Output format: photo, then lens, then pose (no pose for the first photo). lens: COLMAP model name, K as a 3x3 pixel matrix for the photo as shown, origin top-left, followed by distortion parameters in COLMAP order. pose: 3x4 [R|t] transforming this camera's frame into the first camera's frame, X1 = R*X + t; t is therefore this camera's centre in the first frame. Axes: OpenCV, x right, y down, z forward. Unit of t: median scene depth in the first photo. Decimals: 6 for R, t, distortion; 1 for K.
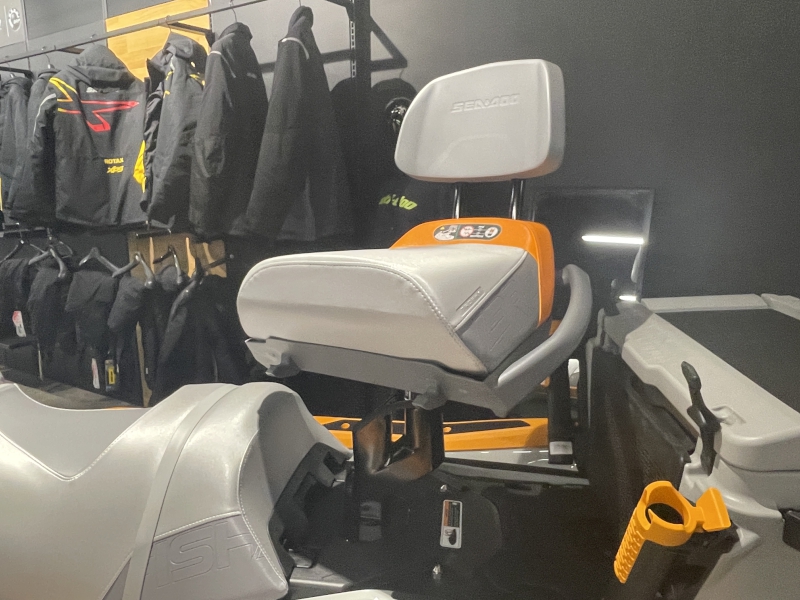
lens RADIAL K [[590.4, 0, 403.0], [0, 590.4, 305.2], [0, 0, 1]] dist [-0.011704, 0.006223]
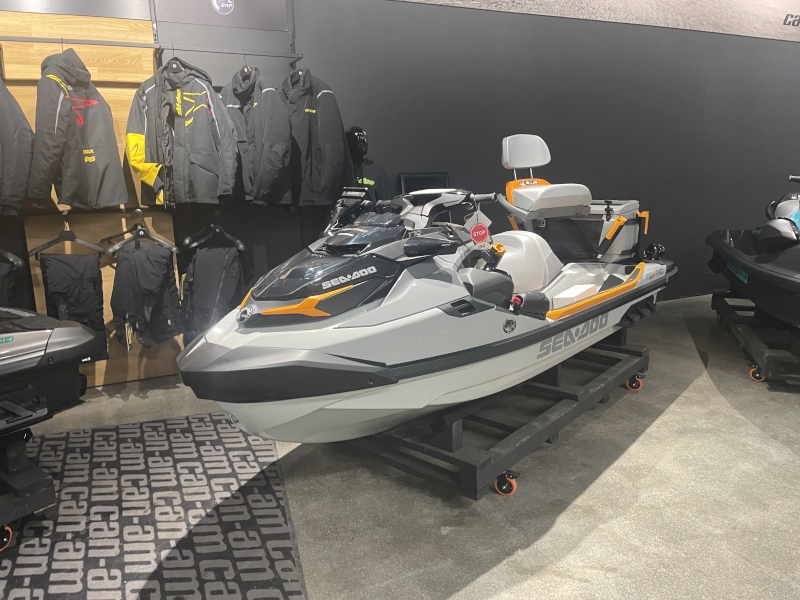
lens RADIAL K [[603.4, 0, 403.0], [0, 603.4, 295.5], [0, 0, 1]] dist [0.046419, -0.035616]
pose [[0.551081, -0.169564, 0.817042, -1.244531], [0.176708, 0.980644, 0.084330, 0.037069], [-0.815527, 0.097905, 0.570378, -0.146980]]
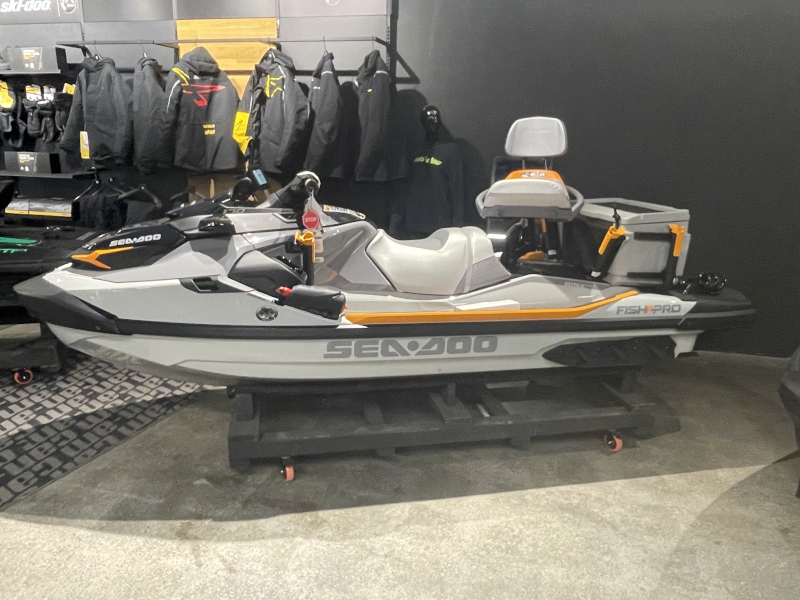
lens RADIAL K [[590.4, 0, 396.4], [0, 590.4, 302.9], [0, 0, 1]] dist [-0.011704, 0.006223]
pose [[0.949951, -0.049486, 0.308453, -0.557960], [0.027157, 0.996718, 0.076267, 0.103582], [-0.311215, -0.064073, 0.948177, -0.617875]]
